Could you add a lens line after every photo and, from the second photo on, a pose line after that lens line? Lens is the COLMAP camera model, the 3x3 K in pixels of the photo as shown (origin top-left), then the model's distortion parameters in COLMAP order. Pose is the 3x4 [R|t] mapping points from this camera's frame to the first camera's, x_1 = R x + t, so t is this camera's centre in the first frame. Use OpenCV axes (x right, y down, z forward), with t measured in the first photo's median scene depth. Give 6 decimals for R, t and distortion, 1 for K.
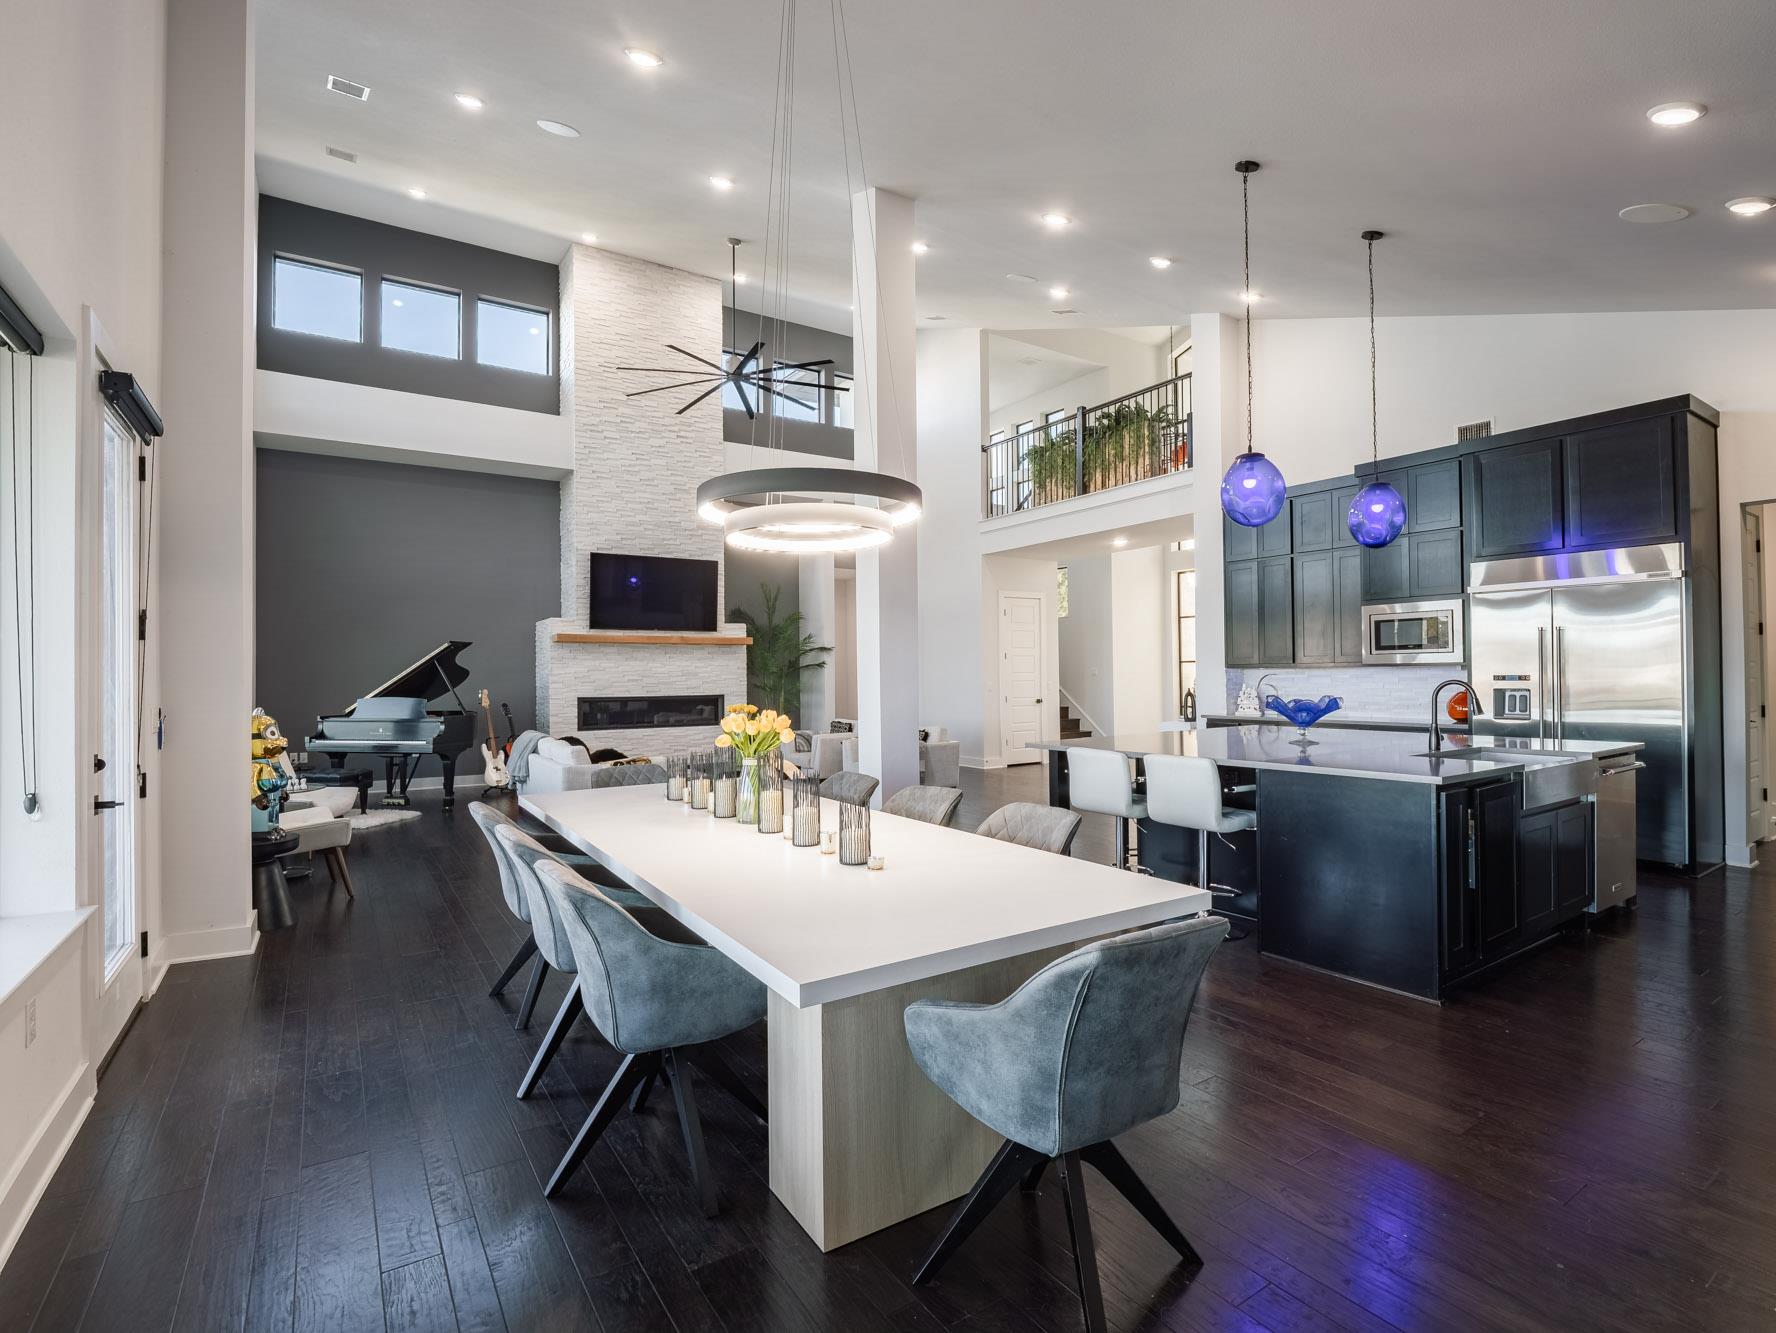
lens RADIAL K [[856.7, 0, 888.0], [0, 856.7, 666.5], [0, 0, 1]] dist [-0.000997, -0.000722]
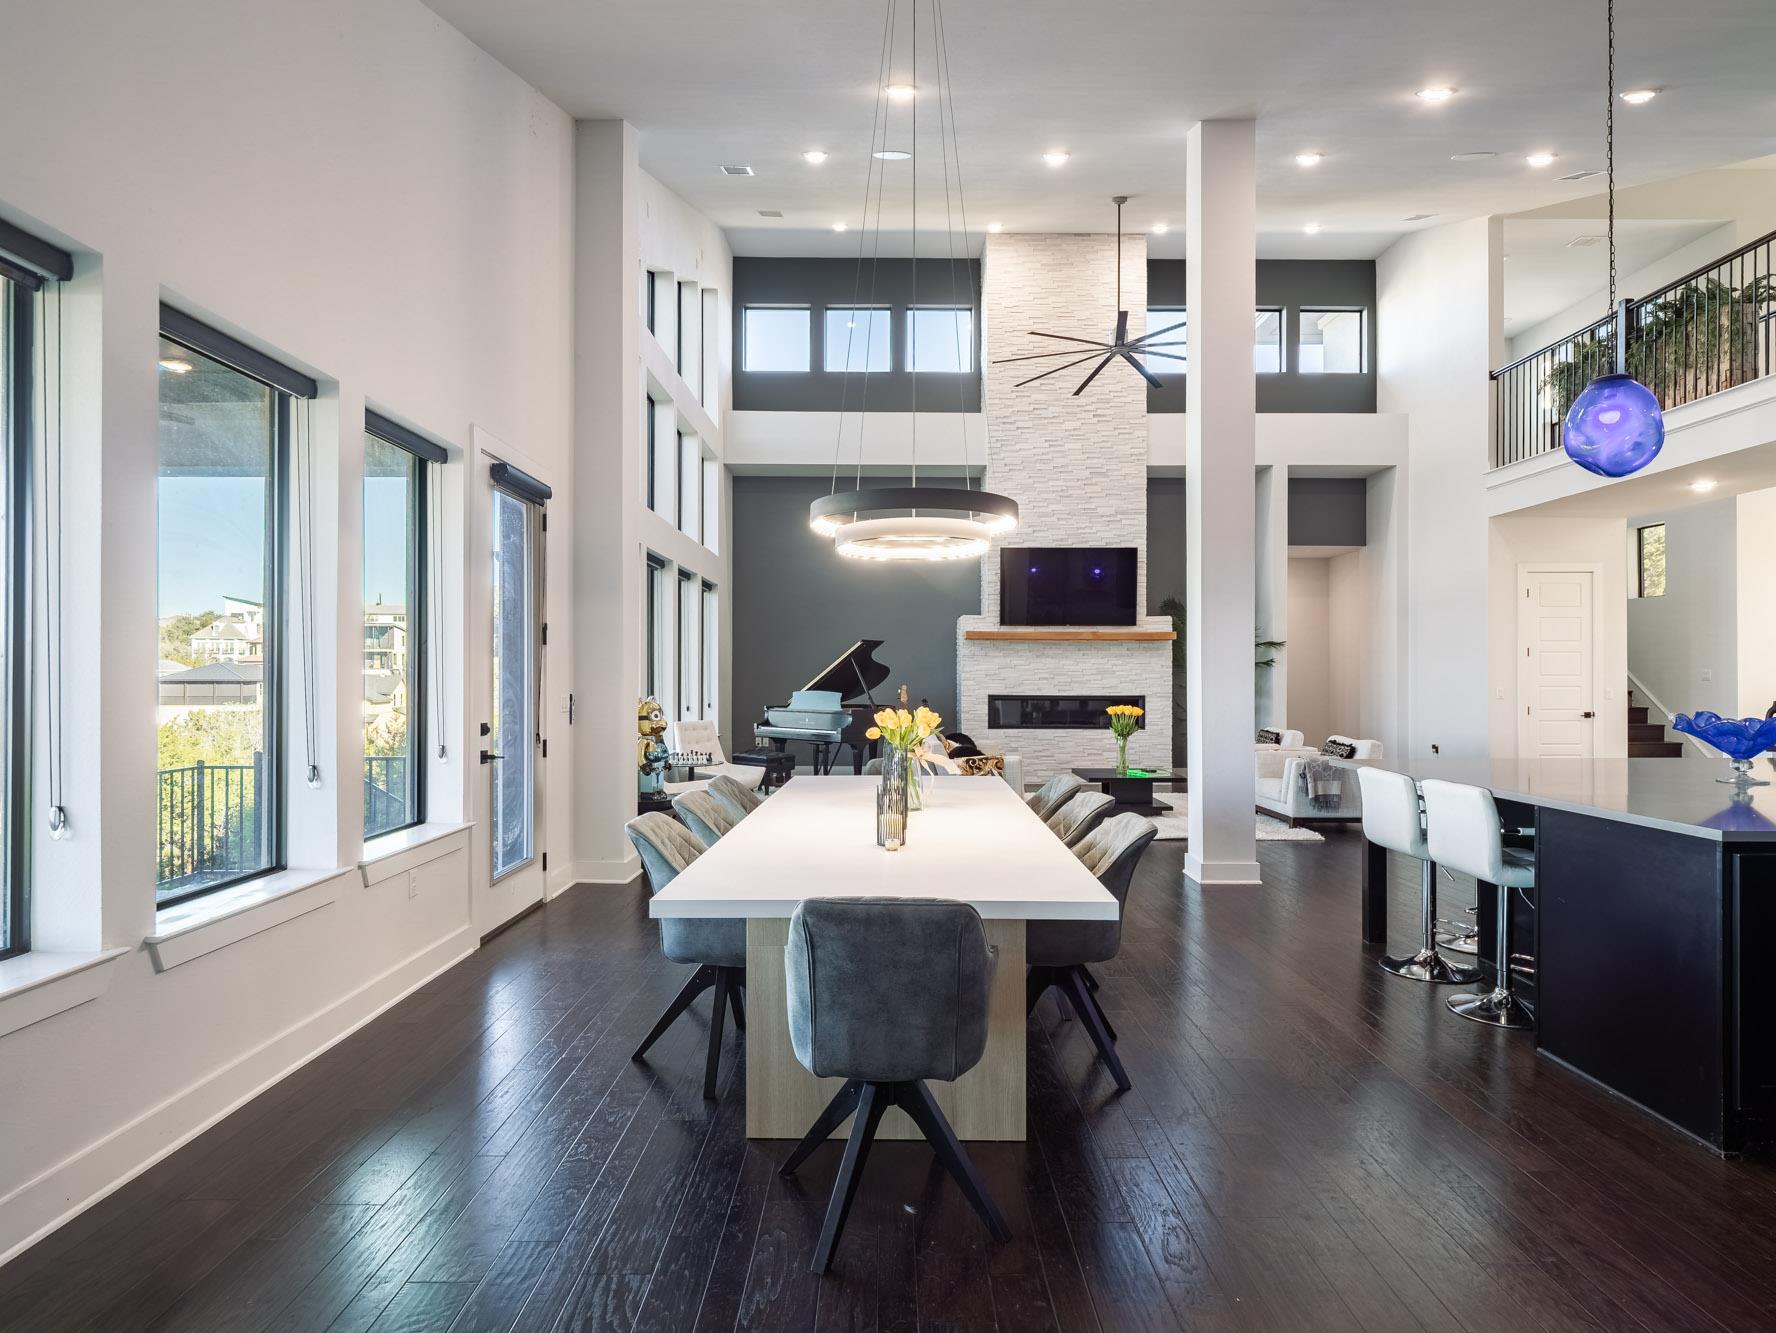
lens RADIAL K [[981.3, 0, 892.4], [0, 981.3, 673.3], [0, 0, 1]] dist [0.001484, -0.000168]
pose [[0.838733, 0.009734, -0.544456, 0.164644], [-0.003914, 0.999922, 0.011847, -0.001911], [0.544529, -0.007806, 0.838705, -0.013069]]
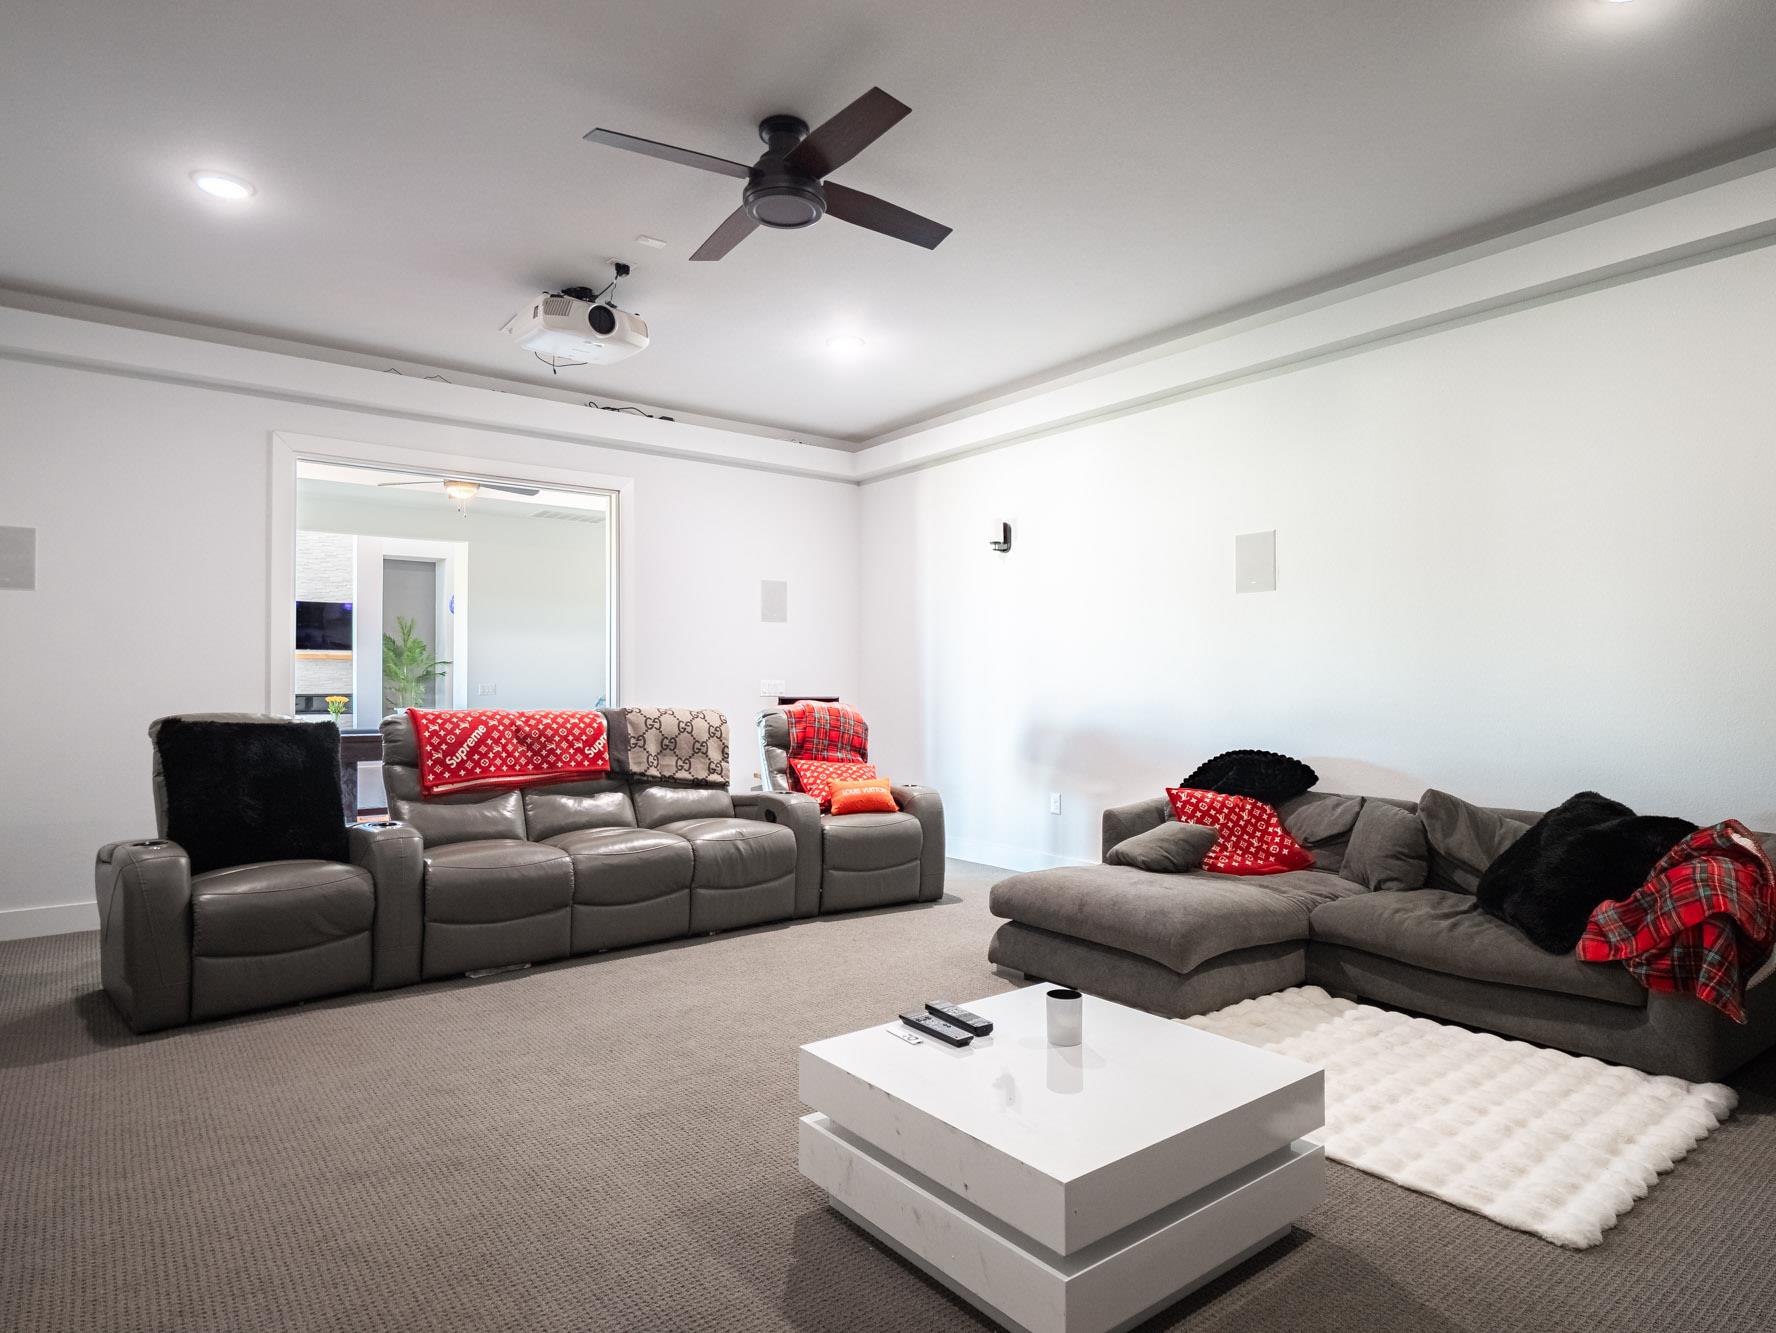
lens RADIAL K [[1019.0, 0, 888.0], [0, 1019.0, 666.5], [0, 0, 1]] dist [-0.004989, -0.001240]
pose [[0.996784, 0.009214, 0.079598, 0.627982], [-0.008177, 0.999877, -0.013351, 0.002981], [-0.079711, 0.012658, 0.996738, -0.893337]]
